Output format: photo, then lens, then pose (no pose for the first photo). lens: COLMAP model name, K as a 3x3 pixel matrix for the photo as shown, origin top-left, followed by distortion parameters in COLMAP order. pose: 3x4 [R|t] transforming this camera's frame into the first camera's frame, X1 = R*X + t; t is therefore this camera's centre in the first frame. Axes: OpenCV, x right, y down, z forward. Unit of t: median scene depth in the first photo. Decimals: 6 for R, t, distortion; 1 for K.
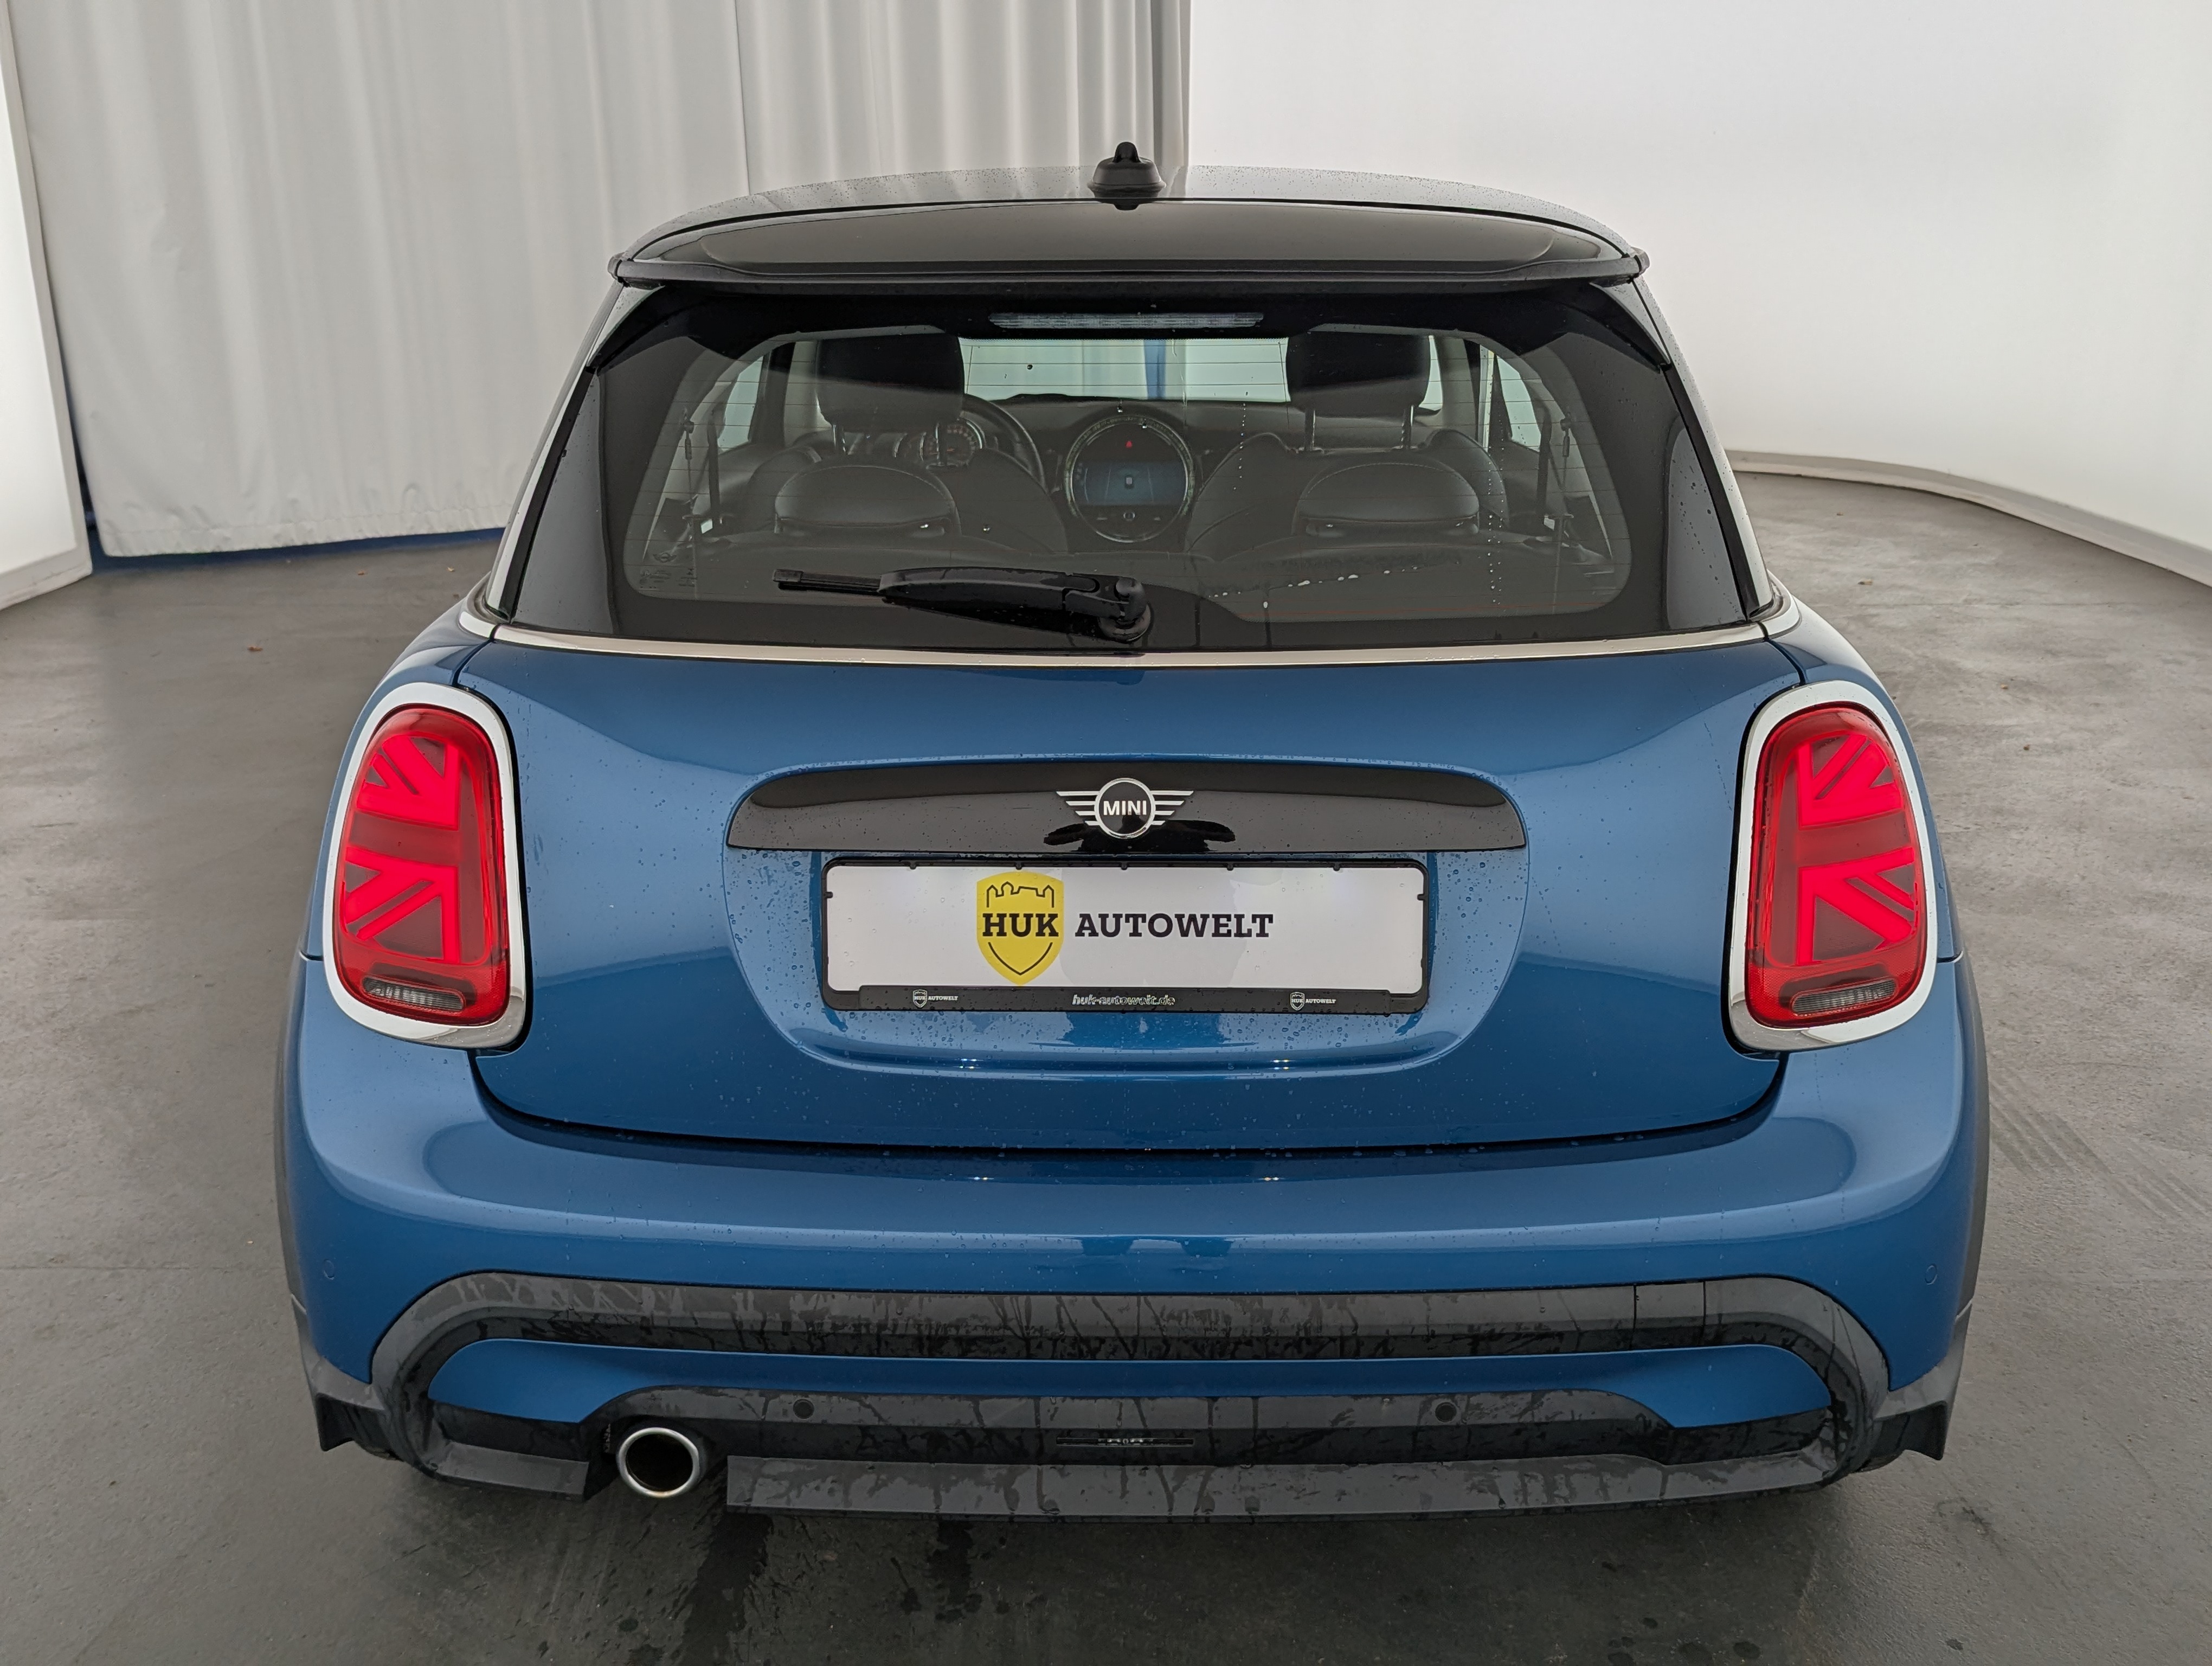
lens RADIAL K [[2105.4, 0, 1096.1], [0, 2105.4, 833.9], [0, 0, 1]] dist [0.039693, 0.000000]
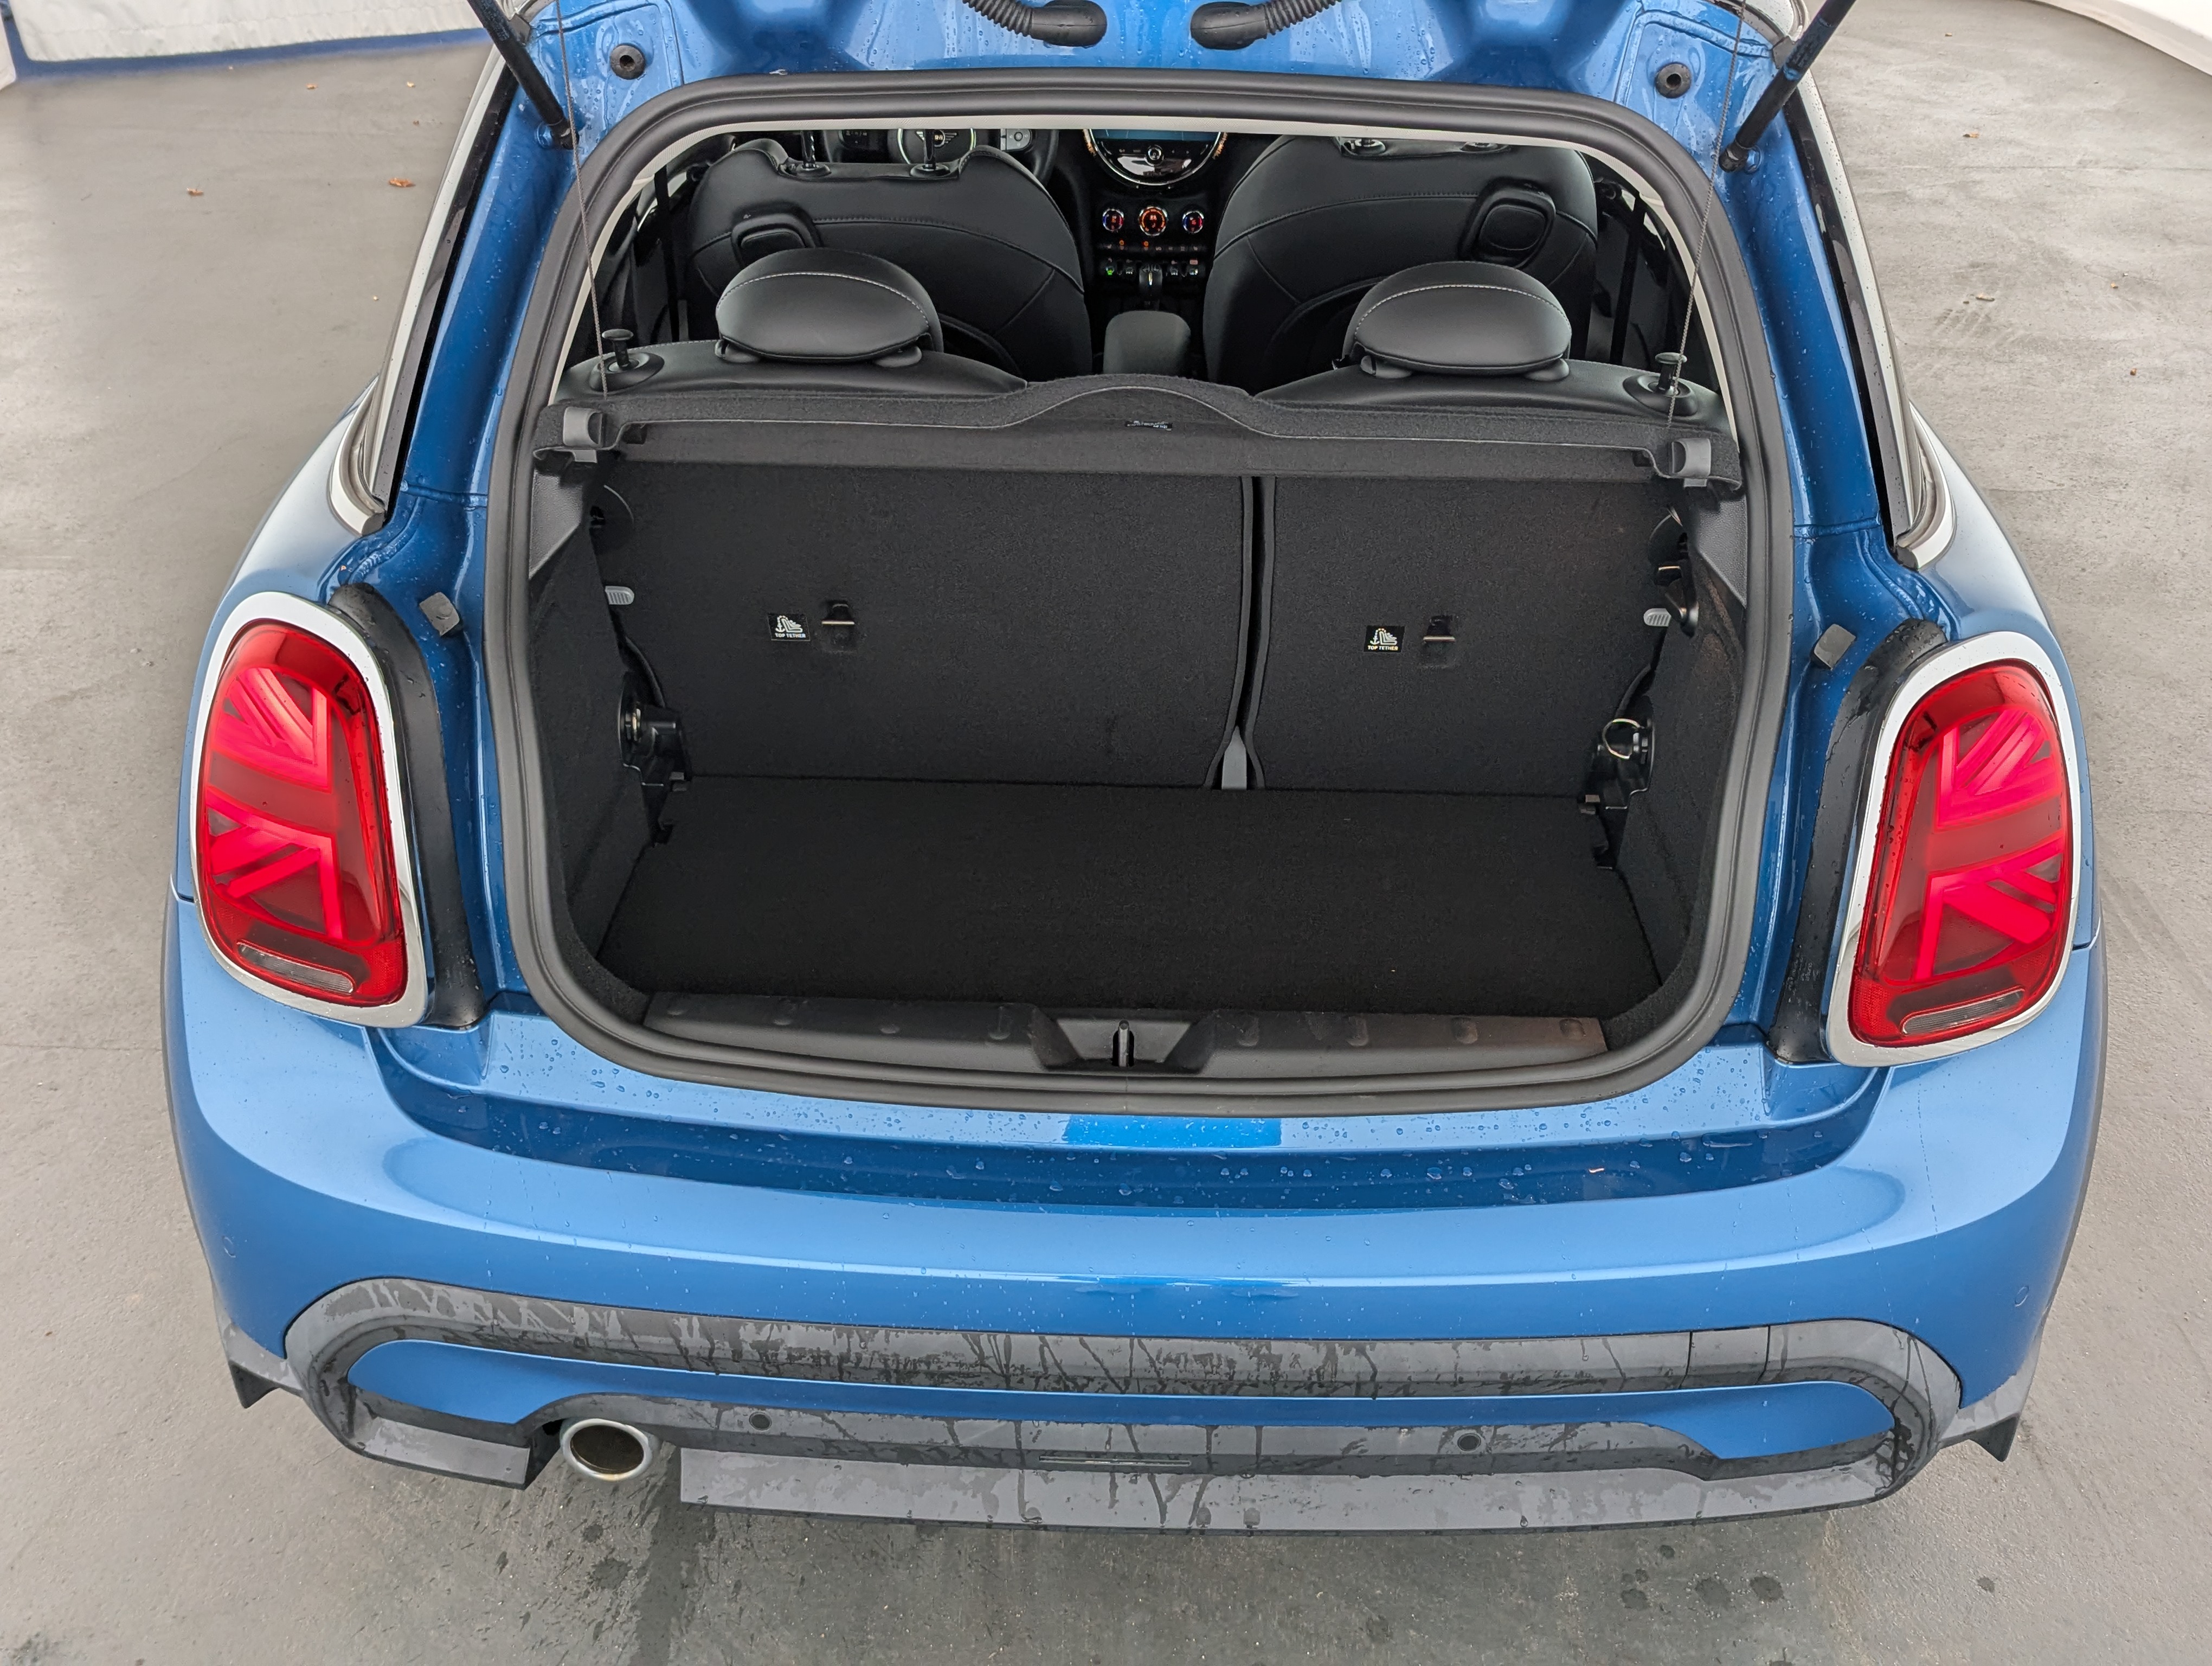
lens RADIAL K [[2105.4, 0, 1112.7], [0, 2105.4, 830.0], [0, 0, 1]] dist [0.039693, 0.000000]
pose [[0.999807, 0.019623, 0.000145, 0.006348], [-0.019066, 0.969632, 0.243824, -0.169620], [0.004644, -0.243780, 0.969819, 0.157331]]
